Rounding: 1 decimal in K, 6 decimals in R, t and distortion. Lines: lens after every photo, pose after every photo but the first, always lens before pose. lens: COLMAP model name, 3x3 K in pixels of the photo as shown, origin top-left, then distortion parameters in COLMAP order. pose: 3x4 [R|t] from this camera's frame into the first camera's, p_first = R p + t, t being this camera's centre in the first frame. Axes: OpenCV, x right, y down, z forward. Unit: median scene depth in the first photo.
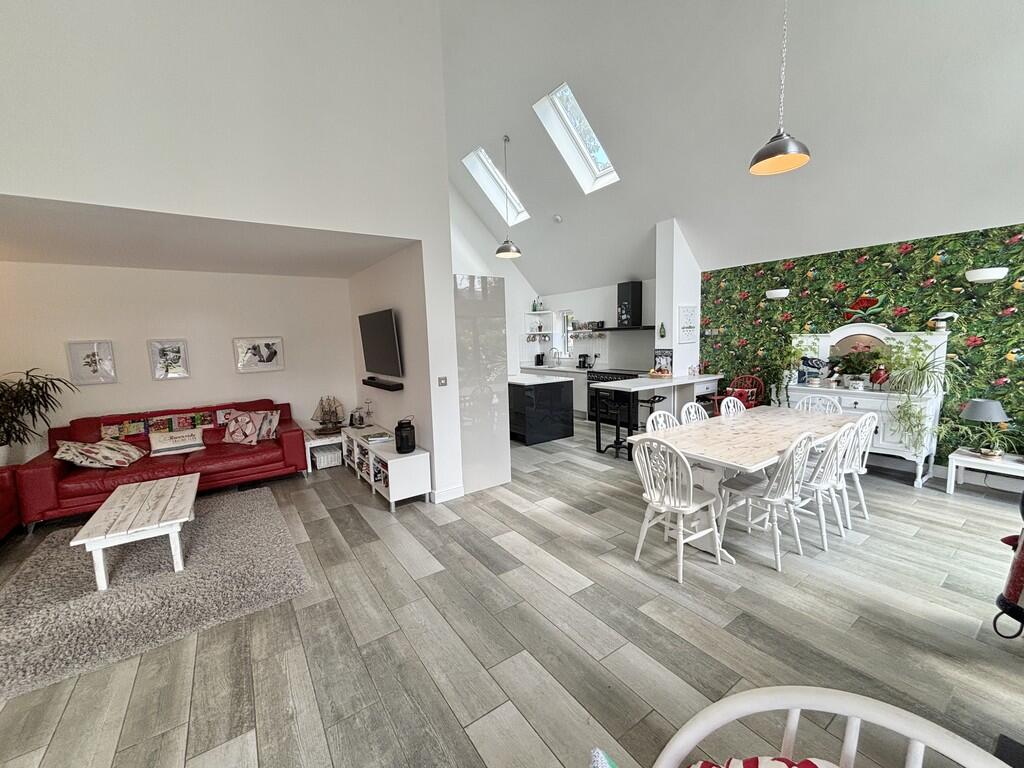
lens RADIAL K [[411.1, 0, 512.0], [0, 411.1, 384.0], [0, 0, 1]] dist [0.000913, -0.000565]
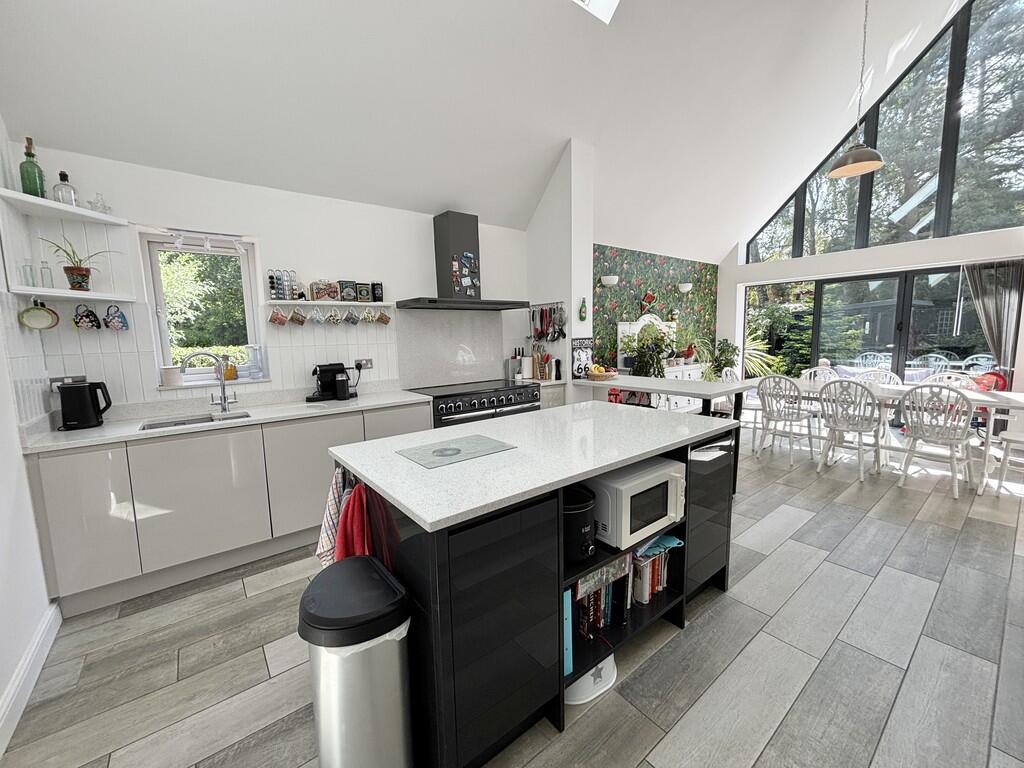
lens RADIAL K [[413.5, 0, 512.0], [0, 413.5, 384.0], [0, 0, 1]] dist [0.001618, 0.000089]
pose [[-0.054140, -0.090824, 0.994394, -0.291022], [0.137419, 0.985702, 0.097511, -0.089077], [-0.989032, 0.141928, -0.040885, 1.111292]]
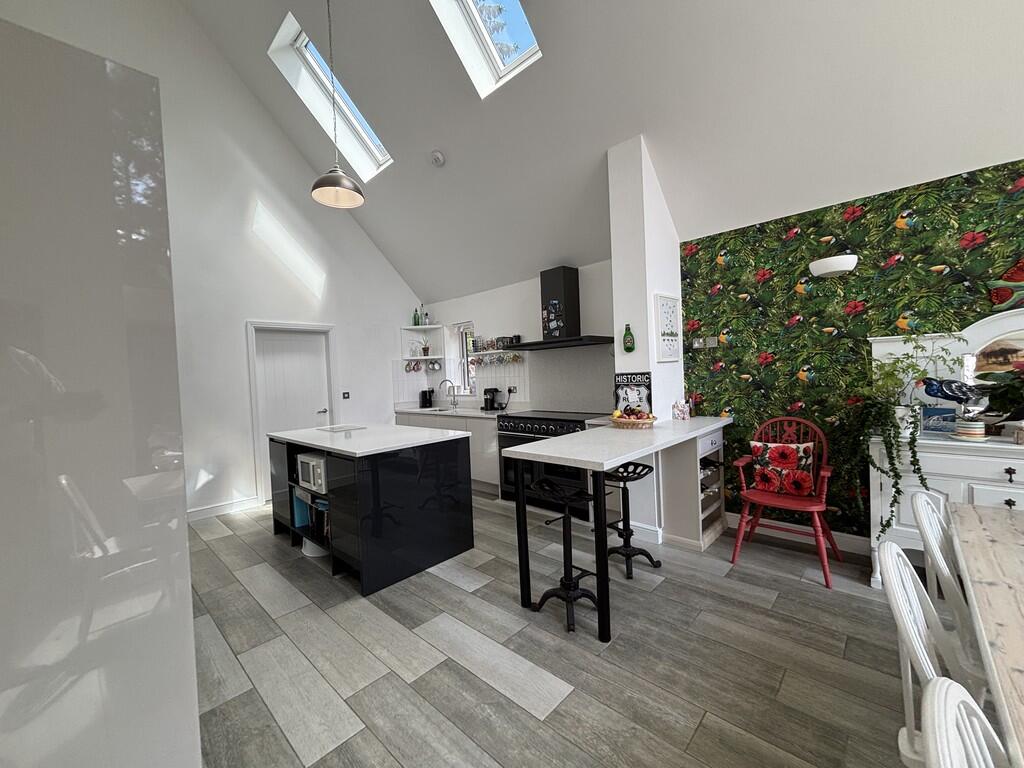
lens RADIAL K [[411.1, 0, 512.0], [0, 411.1, 384.0], [0, 0, 1]] dist [0.000913, -0.000565]
pose [[0.978149, -0.019959, 0.206944, 0.096909], [0.039276, 0.995198, -0.089658, -0.026966], [-0.204161, 0.095827, 0.974236, 0.487117]]
